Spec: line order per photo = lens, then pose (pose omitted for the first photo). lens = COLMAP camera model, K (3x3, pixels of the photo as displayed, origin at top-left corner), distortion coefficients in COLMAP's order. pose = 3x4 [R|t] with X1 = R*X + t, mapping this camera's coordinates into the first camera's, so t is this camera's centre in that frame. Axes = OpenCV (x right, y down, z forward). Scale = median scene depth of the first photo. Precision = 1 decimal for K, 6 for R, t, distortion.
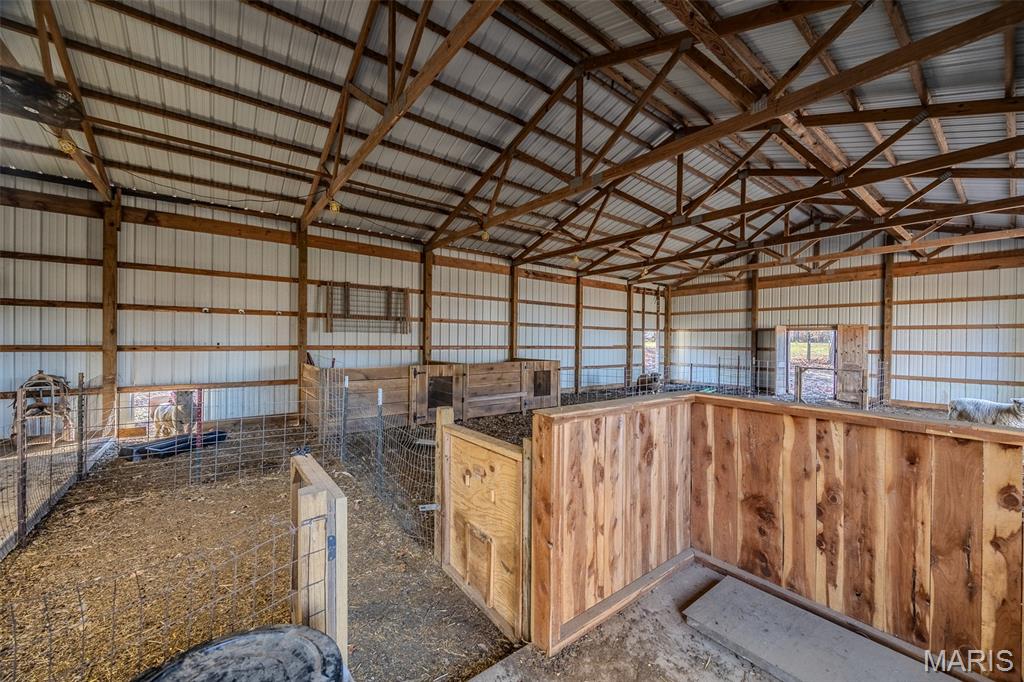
lens RADIAL K [[399.0, 0, 510.3], [0, 399.0, 343.4], [0, 0, 1]] dist [0.000620, 0.000079]
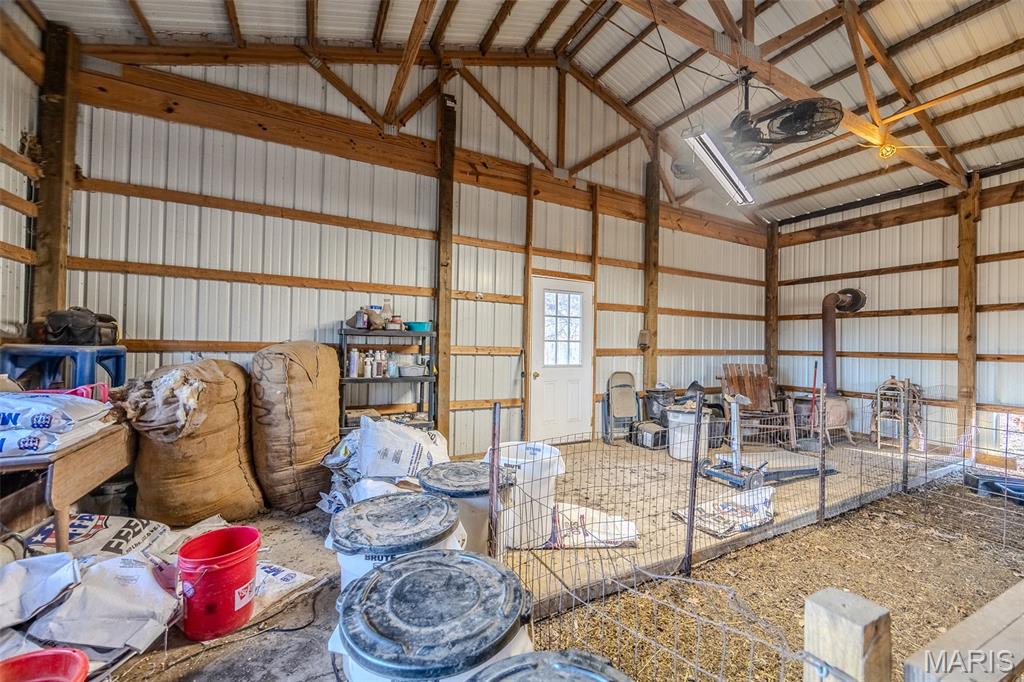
lens RADIAL K [[399.0, 0, 509.4], [0, 399.0, 339.5], [0, 0, 1]] dist [0.000620, 0.000079]
pose [[-0.191886, -0.017383, -0.981263, 0.056122], [-0.014231, 0.999787, -0.014928, 0.000655], [0.981314, 0.011100, -0.192092, 0.191054]]
